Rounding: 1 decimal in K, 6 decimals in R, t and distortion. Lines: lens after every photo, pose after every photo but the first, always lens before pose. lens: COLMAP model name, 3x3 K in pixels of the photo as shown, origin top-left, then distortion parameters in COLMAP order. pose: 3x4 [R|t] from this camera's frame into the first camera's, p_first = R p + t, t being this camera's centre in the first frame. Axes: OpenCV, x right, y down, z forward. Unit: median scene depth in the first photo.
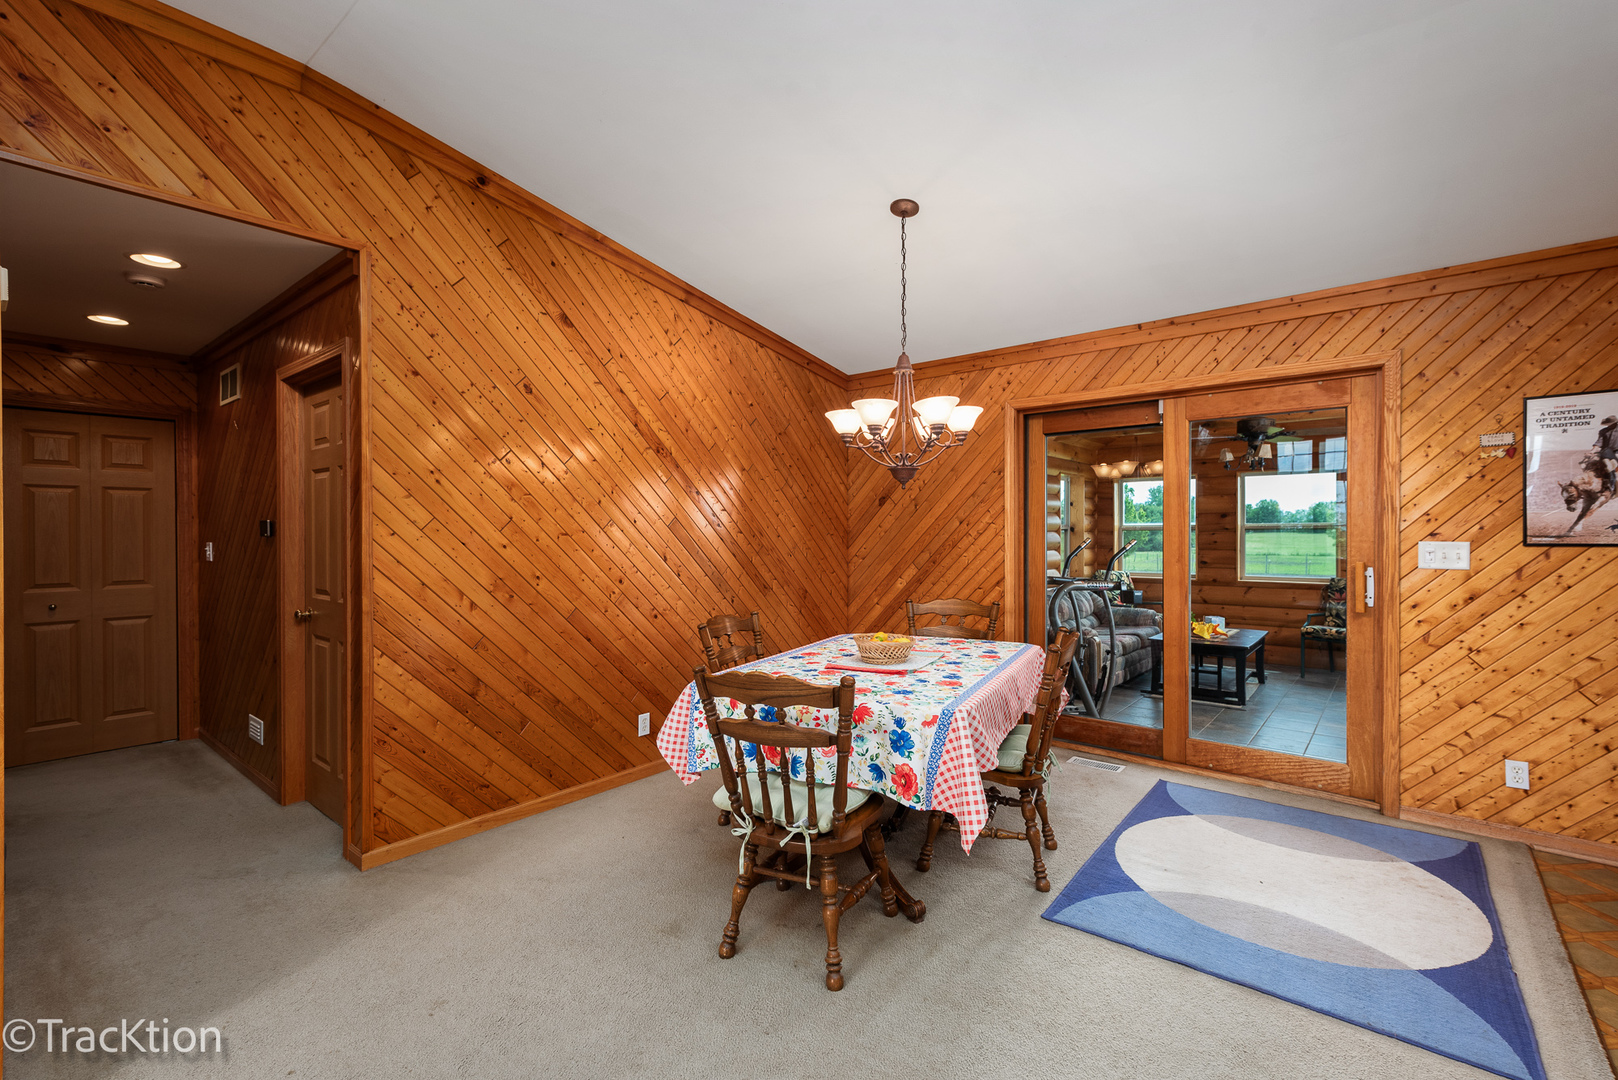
lens RADIAL K [[728.4, 0, 817.1], [0, 728.4, 535.8], [0, 0, 1]] dist [0.018862, -0.004436]
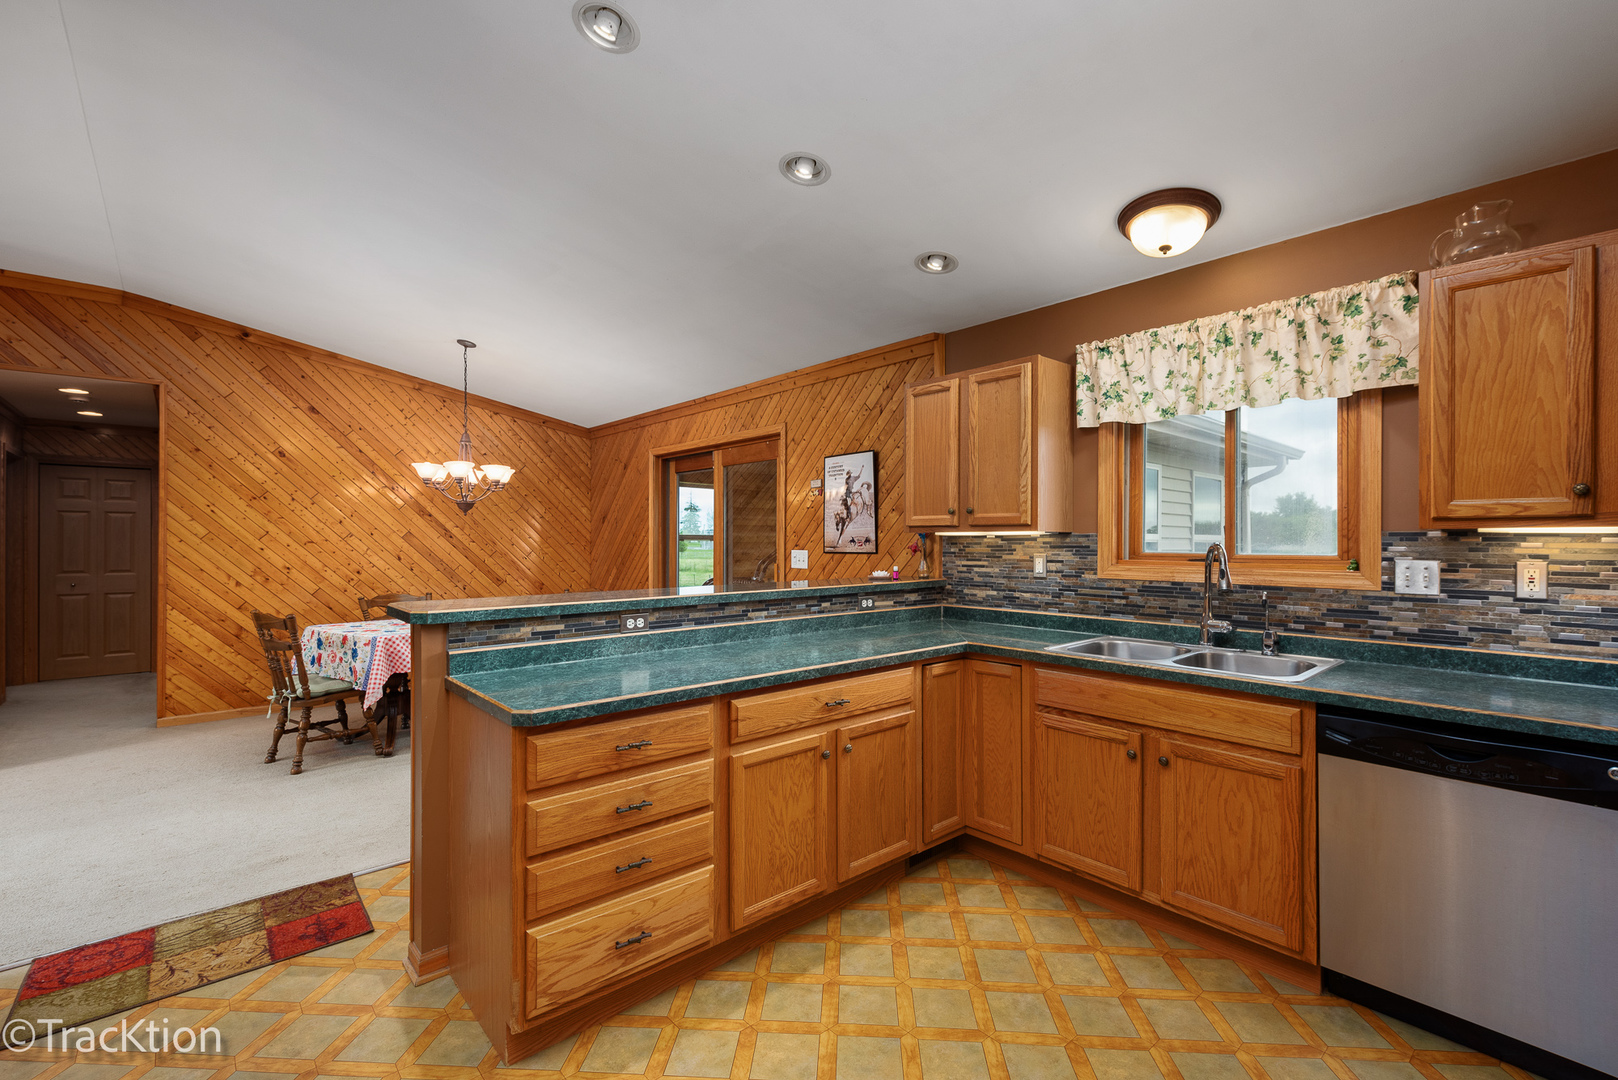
lens RADIAL K [[728.4, 0, 806.3], [0, 728.4, 541.4], [0, 0, 1]] dist [0.018862, -0.004436]
pose [[0.986765, 0.005750, -0.162052, 1.102946], [-0.007049, 0.999947, -0.007444, 0.000518], [0.162001, 0.008488, 0.986754, -0.471041]]
